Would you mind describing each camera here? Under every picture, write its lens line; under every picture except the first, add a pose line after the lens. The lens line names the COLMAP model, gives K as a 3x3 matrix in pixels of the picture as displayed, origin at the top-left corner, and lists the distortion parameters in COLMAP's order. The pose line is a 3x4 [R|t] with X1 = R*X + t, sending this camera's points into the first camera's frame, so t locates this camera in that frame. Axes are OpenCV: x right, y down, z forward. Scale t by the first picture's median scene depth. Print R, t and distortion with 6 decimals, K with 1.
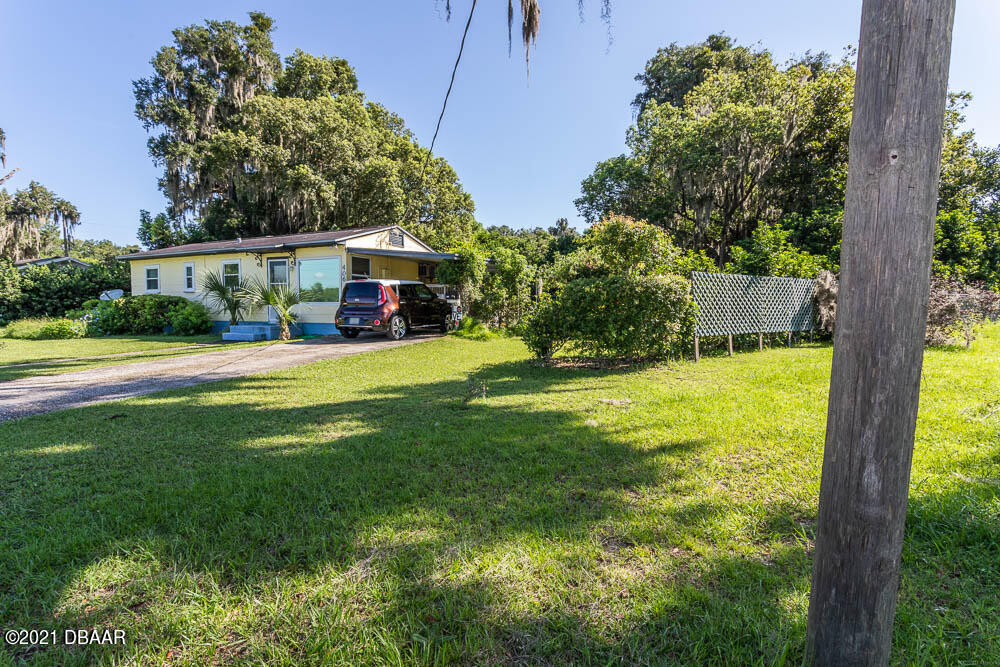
lens RADIAL K [[471.8, 0, 500.2], [0, 471.8, 330.9], [0, 0, 1]] dist [0.003265, 0.000383]
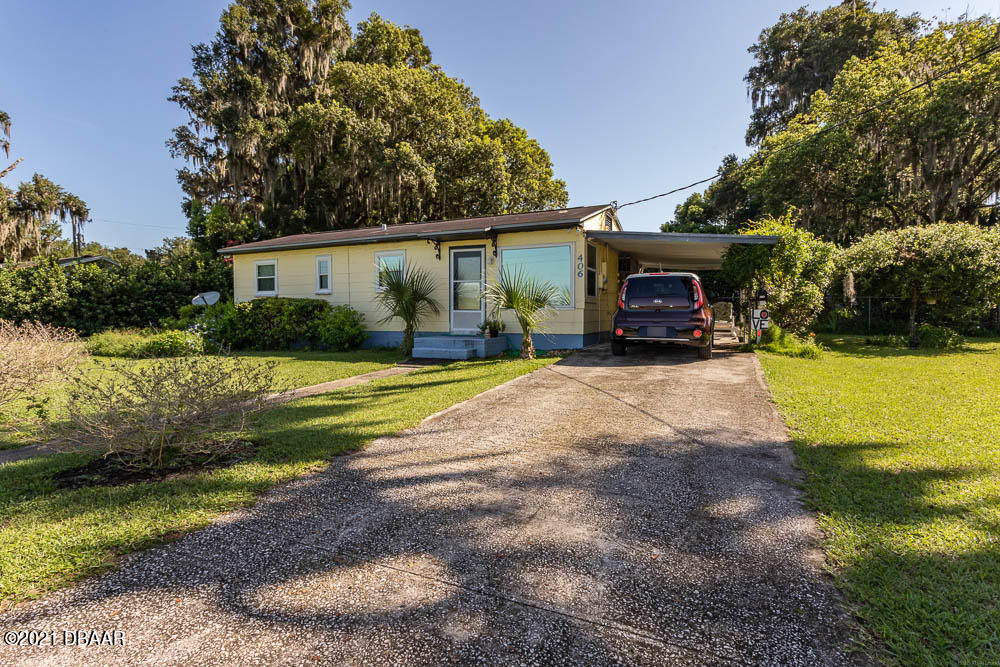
lens RADIAL K [[496.0, 0, 500.5], [0, 496.0, 330.1], [0, 0, 1]] dist [0.001563, 0.001003]
pose [[0.999955, -0.005003, 0.008014, -0.236910], [0.005124, 0.999872, -0.015171, -0.005916], [-0.007937, 0.015211, 0.999853, 0.119264]]
